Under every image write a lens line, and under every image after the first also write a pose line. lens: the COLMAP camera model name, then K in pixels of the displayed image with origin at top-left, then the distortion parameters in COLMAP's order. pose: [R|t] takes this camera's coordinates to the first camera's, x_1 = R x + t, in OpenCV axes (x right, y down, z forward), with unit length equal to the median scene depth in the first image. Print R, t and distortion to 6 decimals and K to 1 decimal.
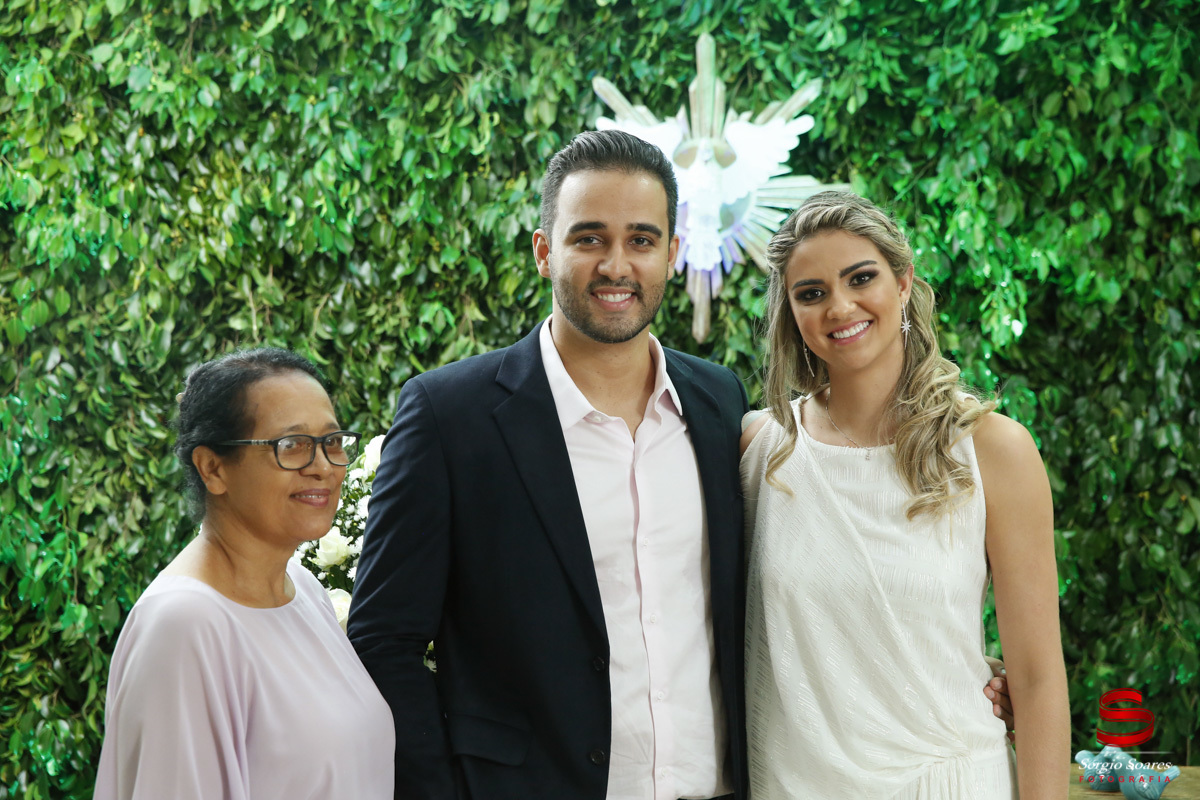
lens RADIAL K [[2194.4, 0, 598.8], [0, 2194.4, 418.4], [0, 0, 1]] dist [0.221279, 0.000000]
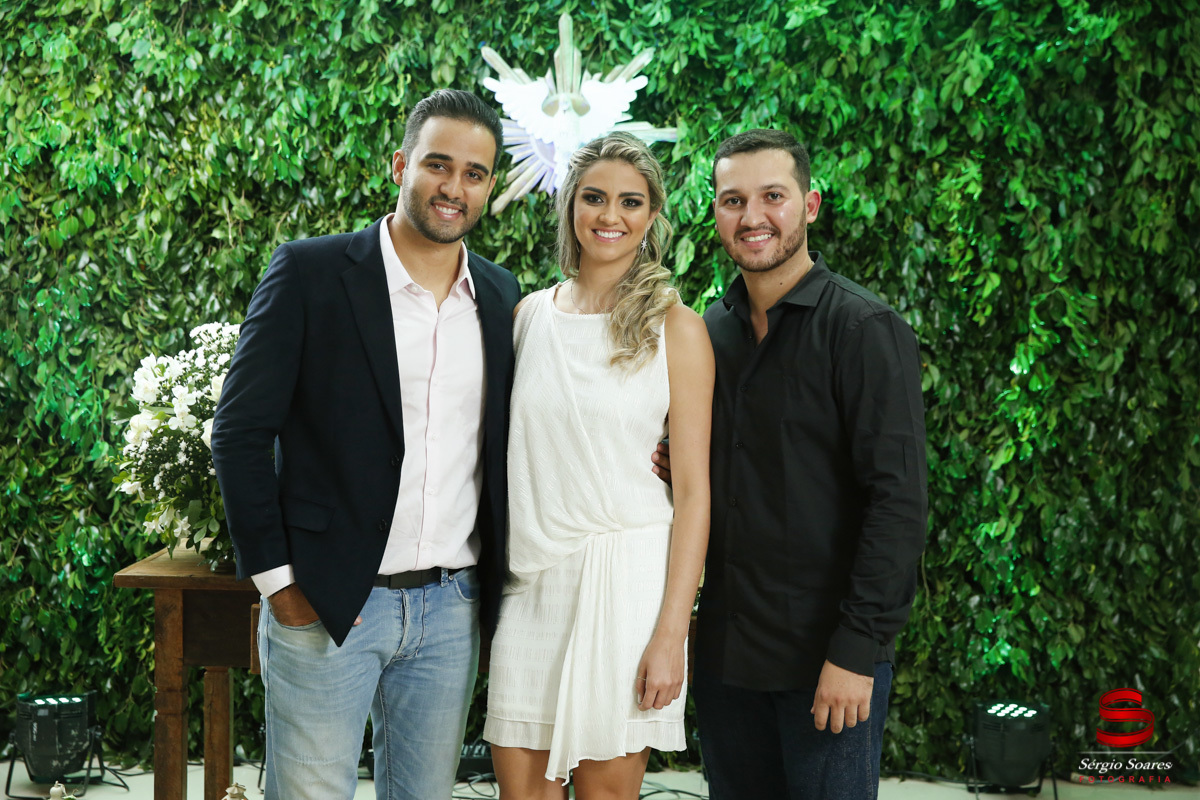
lens RADIAL K [[1772.4, 0, 588.1], [0, 1772.4, 405.7], [0, 0, 1]] dist [0.143647, 0.000000]
pose [[0.999331, 0.002370, -0.036484, 0.100299], [-0.000424, 0.998581, 0.053252, 0.003276], [0.036559, -0.053201, 0.997914, -0.076105]]
